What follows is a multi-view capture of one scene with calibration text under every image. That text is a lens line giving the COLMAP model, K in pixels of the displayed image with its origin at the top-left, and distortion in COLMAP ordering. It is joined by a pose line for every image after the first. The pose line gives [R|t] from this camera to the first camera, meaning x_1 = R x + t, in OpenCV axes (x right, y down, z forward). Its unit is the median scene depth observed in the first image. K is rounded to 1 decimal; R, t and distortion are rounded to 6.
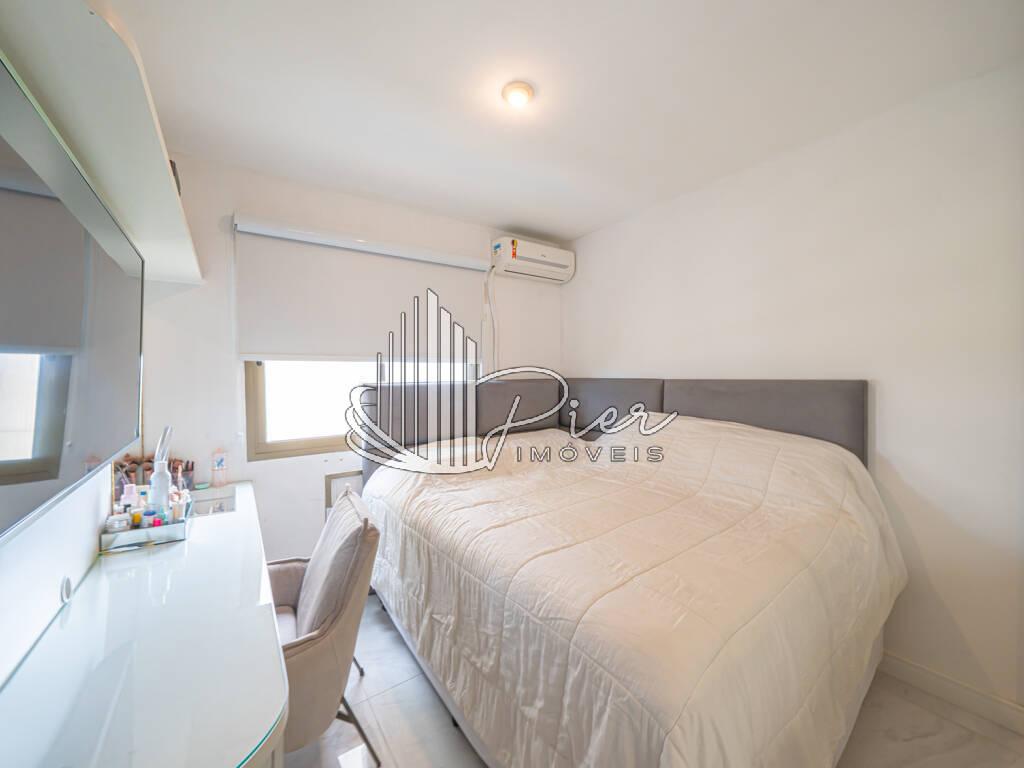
lens RADIAL K [[392.1, 0, 507.0], [0, 392.1, 379.2], [0, 0, 1]] dist [-0.010719, 0.001099]
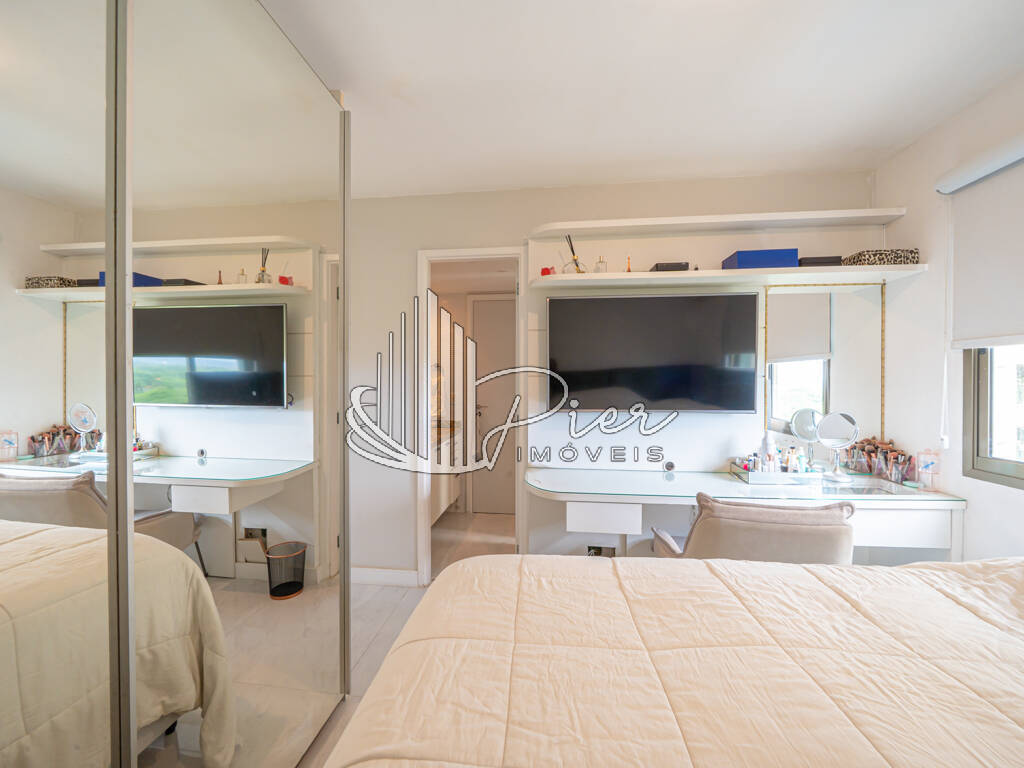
lens RADIAL K [[392.1, 0, 508.6], [0, 392.1, 379.3], [0, 0, 1]] dist [-0.010719, 0.001099]
pose [[-0.666749, 0.009527, -0.745221, 0.623675], [0.000667, 0.999926, 0.012187, 0.005093], [0.745282, 0.007628, -0.666706, 0.958323]]
